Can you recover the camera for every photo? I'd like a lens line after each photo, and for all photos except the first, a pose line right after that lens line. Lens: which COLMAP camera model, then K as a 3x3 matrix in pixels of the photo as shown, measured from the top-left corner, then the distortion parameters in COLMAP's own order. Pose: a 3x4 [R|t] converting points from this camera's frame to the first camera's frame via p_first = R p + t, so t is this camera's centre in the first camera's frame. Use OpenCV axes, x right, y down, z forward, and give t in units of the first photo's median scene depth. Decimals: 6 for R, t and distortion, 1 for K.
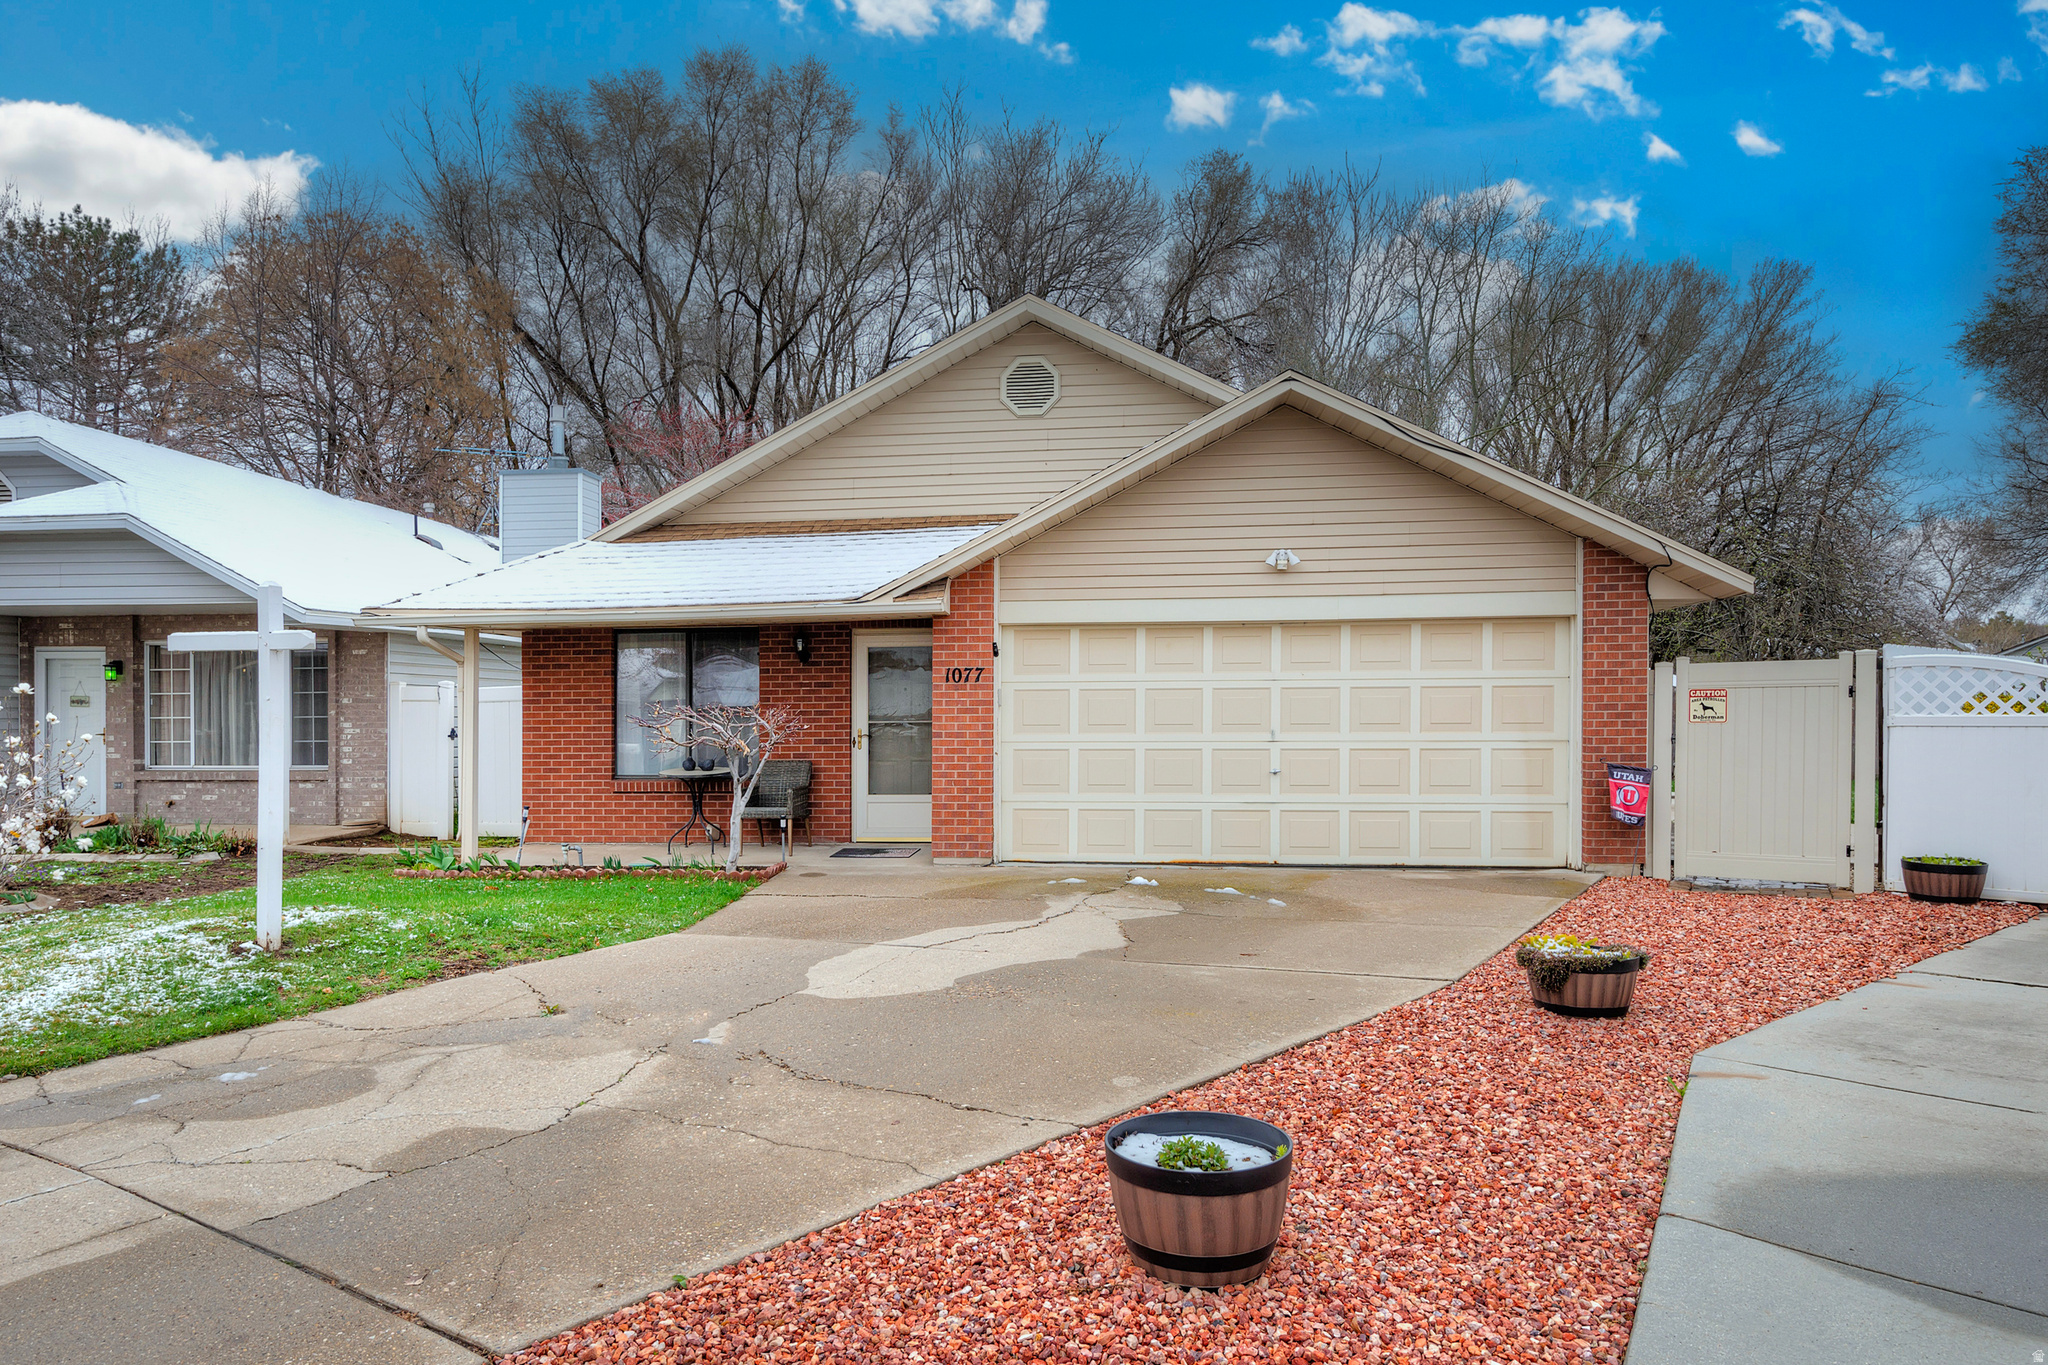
lens RADIAL K [[1296.7, 0, 1024.6], [0, 1296.7, 717.1], [0, 0, 1]] dist [0.043664, -0.046413]
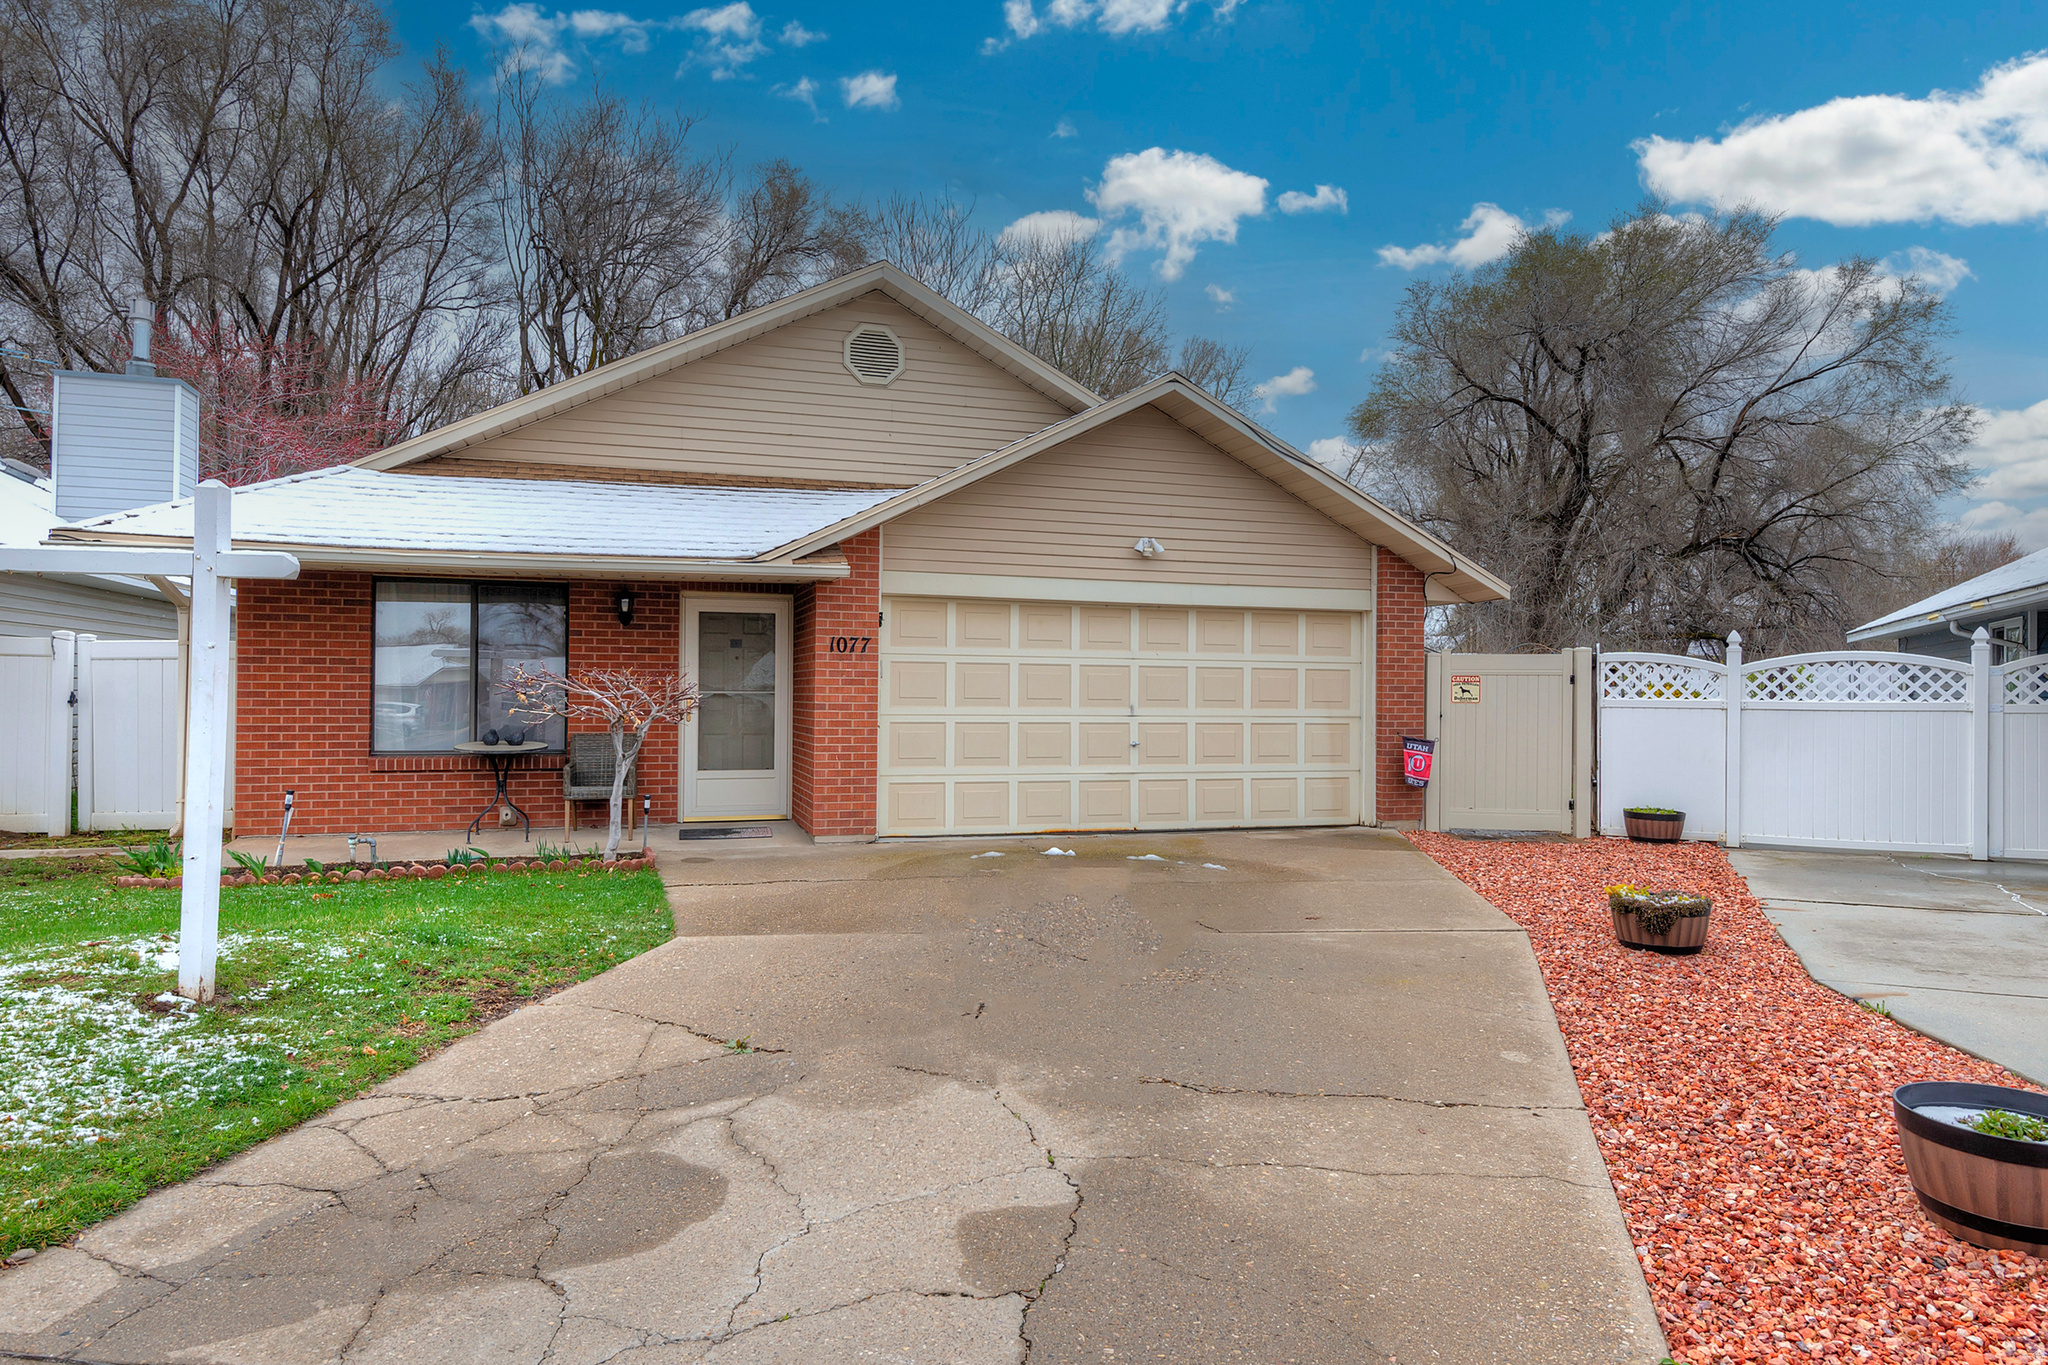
lens RADIAL K [[1184.1, 0, 1024.0], [0, 1184.1, 682.5], [0, 0, 1]] dist [0.037784, -0.031973]
pose [[0.906258, 0.018752, 0.422309, -0.303456], [-0.014932, 0.999812, -0.012350, 0.004573], [-0.422462, 0.004887, 0.906368, 0.151820]]
